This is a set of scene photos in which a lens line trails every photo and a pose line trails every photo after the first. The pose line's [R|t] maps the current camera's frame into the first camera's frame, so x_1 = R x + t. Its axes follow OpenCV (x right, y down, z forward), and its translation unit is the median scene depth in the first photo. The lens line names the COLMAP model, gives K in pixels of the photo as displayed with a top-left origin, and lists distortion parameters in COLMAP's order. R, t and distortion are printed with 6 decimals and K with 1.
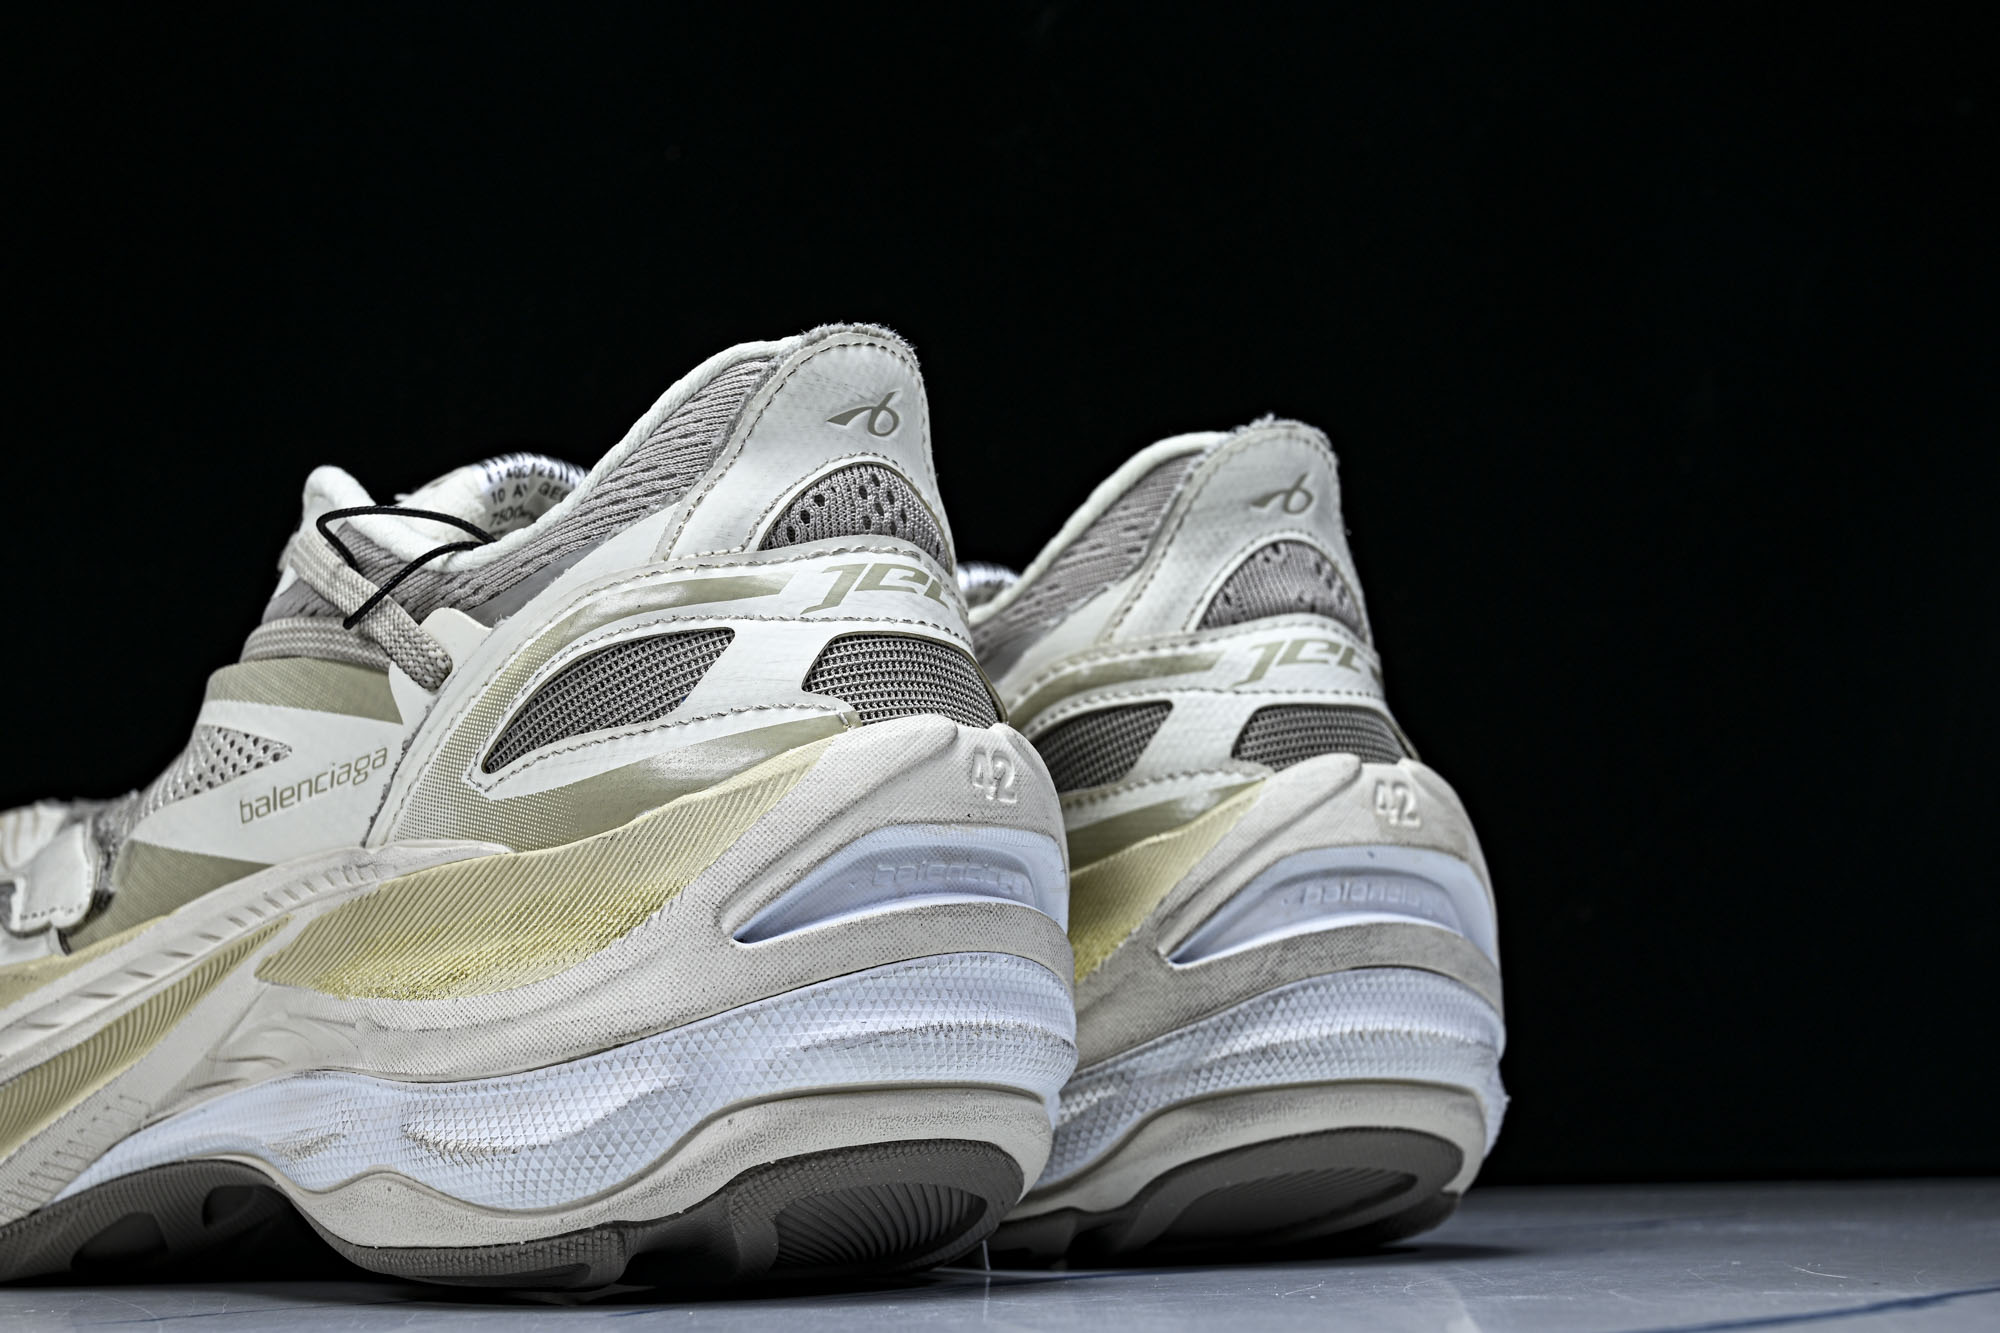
lens RADIAL K [[3260.3, 0, 1002.0], [0, 3260.3, 662.4], [0, 0, 1]] dist [0.006471, 0.000000]
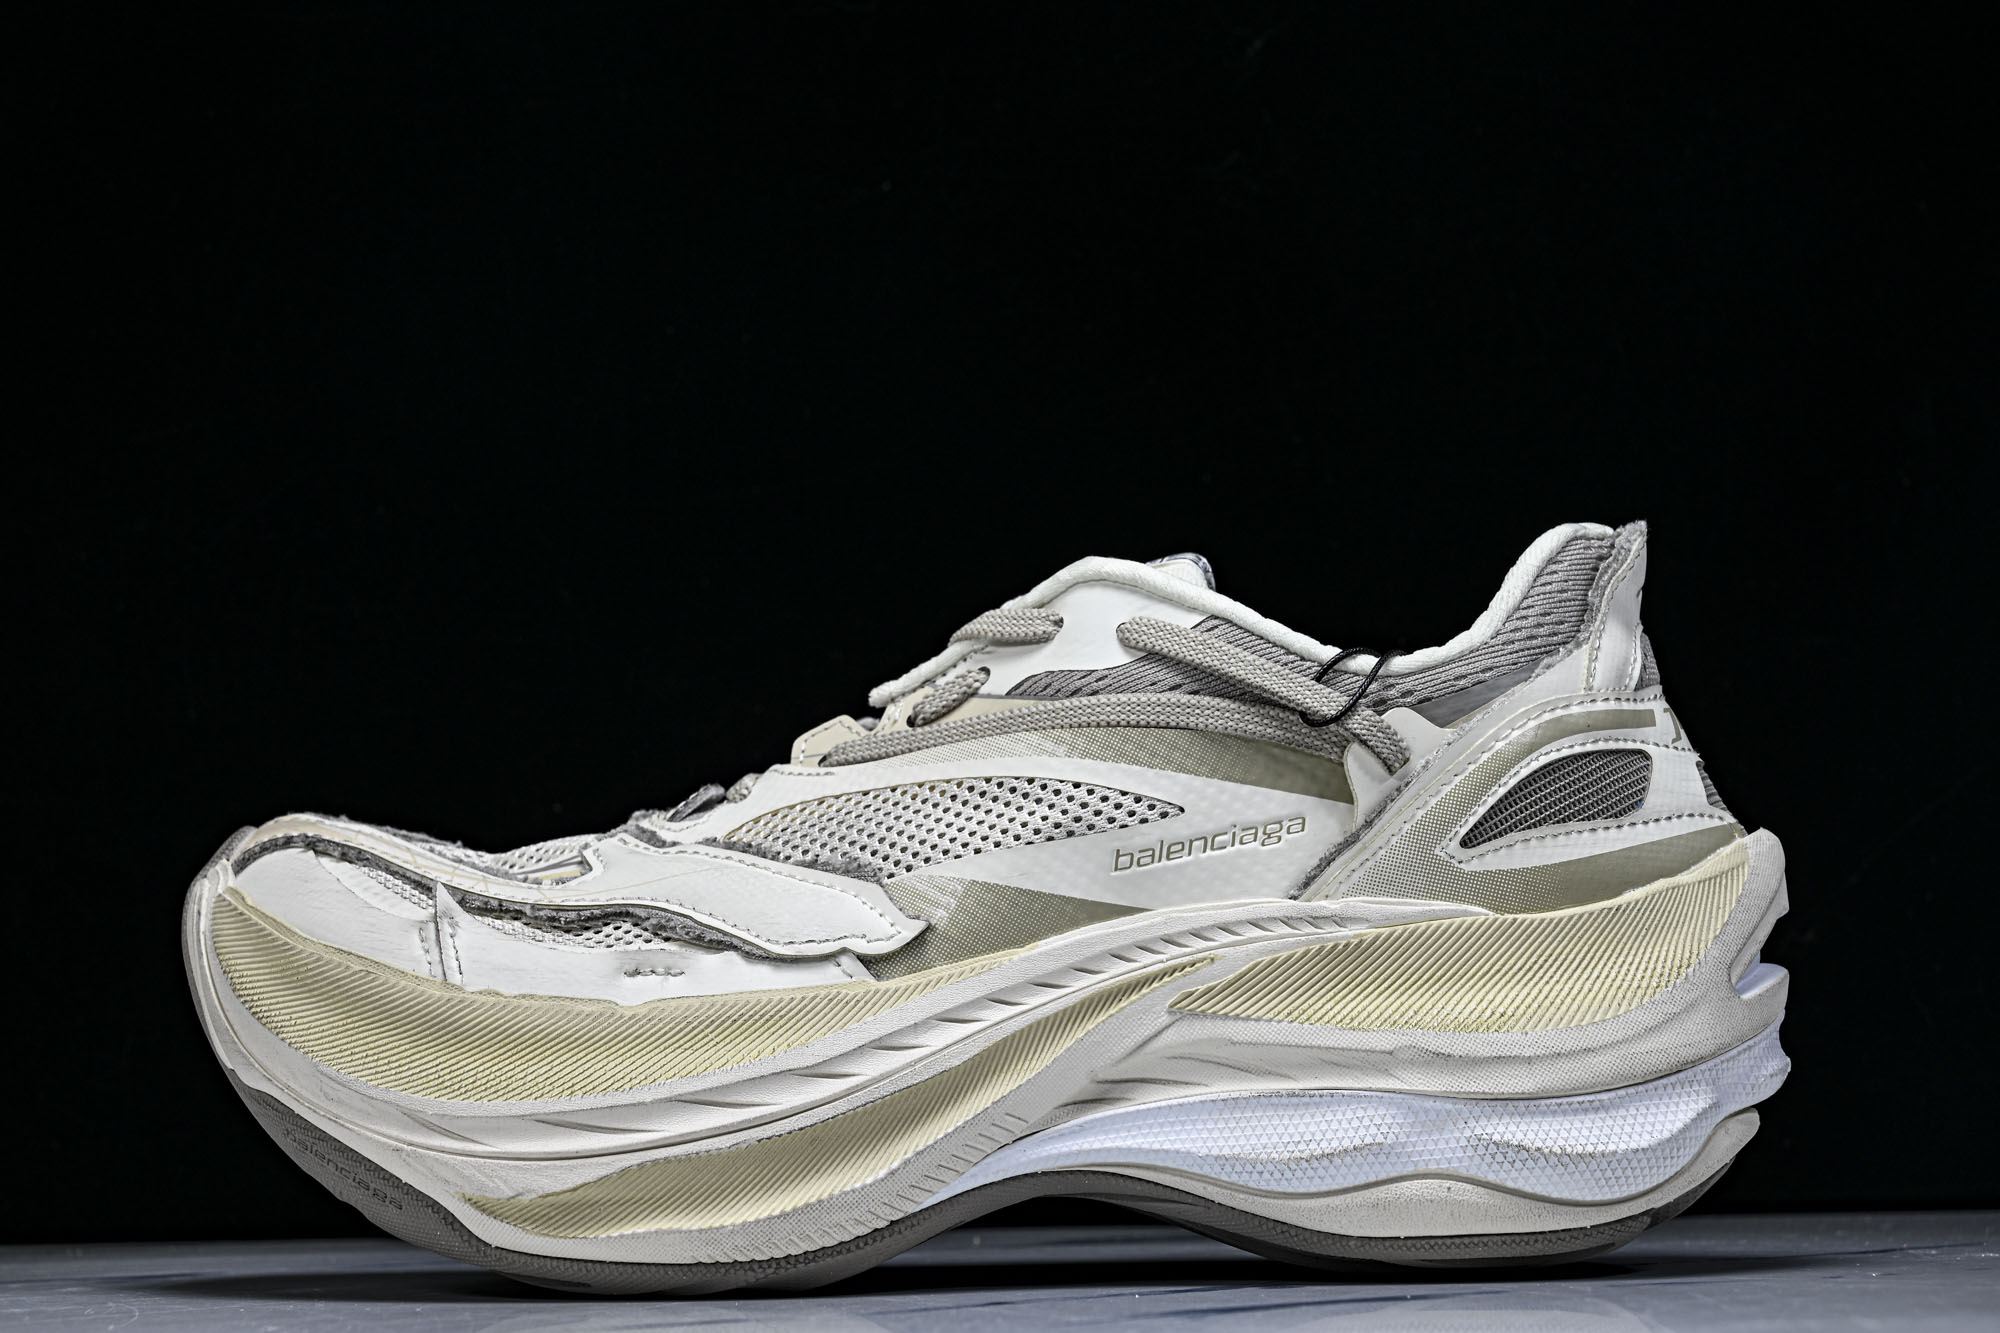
lens RADIAL K [[3260.3, 0, 1005.7], [0, 3260.3, 669.5], [0, 0, 1]] dist [0.006471, 0.000000]
pose [[0.723915, 0.094034, 0.683451, -1.113288], [-0.087263, 0.995191, -0.044496, 0.036183], [-0.684348, -0.027429, 0.728639, 0.221119]]
